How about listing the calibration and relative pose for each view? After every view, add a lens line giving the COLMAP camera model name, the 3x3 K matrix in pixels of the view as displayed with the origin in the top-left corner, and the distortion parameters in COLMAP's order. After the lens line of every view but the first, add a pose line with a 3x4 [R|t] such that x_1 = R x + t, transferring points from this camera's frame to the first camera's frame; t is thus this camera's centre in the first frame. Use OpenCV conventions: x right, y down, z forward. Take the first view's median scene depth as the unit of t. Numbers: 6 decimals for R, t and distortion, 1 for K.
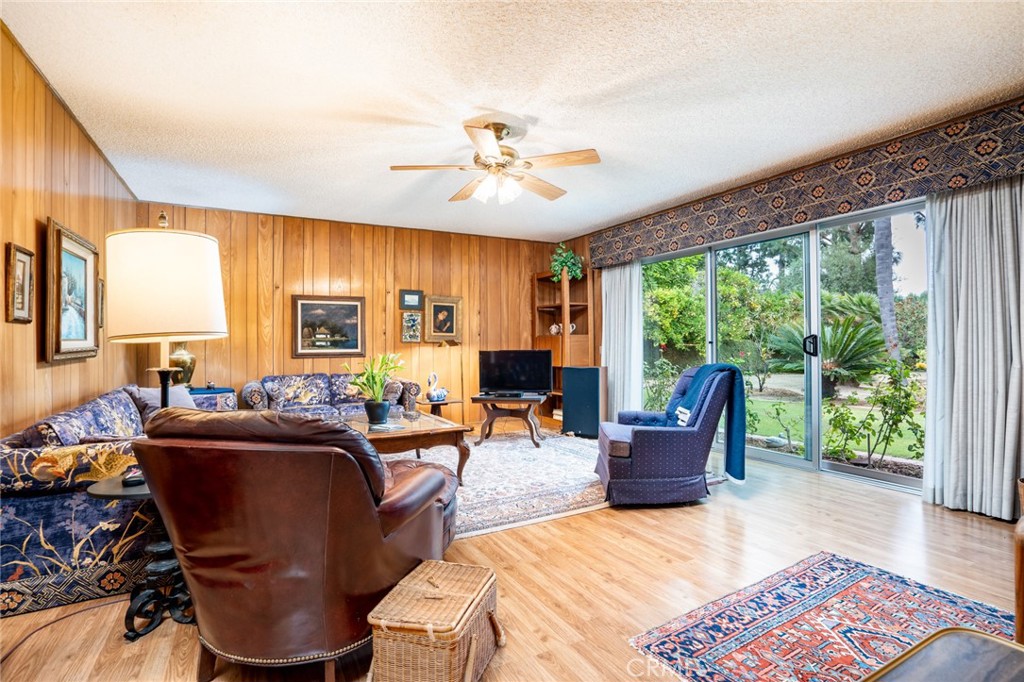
lens RADIAL K [[477.5, 0, 515.2], [0, 477.5, 342.4], [0, 0, 1]] dist [-0.032575, 0.006105]
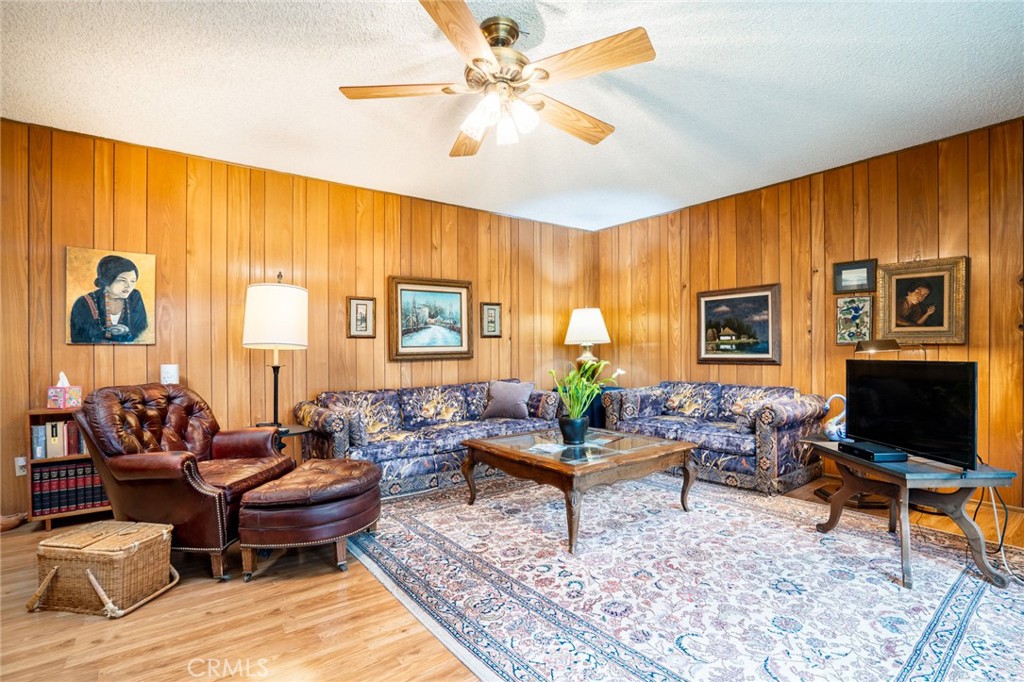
lens RADIAL K [[477.5, 0, 517.8], [0, 477.5, 350.2], [0, 0, 1]] dist [-0.032575, 0.006105]
pose [[0.169472, 0.004507, -0.985525, 0.348331], [0.008351, 0.999947, 0.006010, -0.000152], [0.985500, -0.009249, 0.169425, 0.502747]]
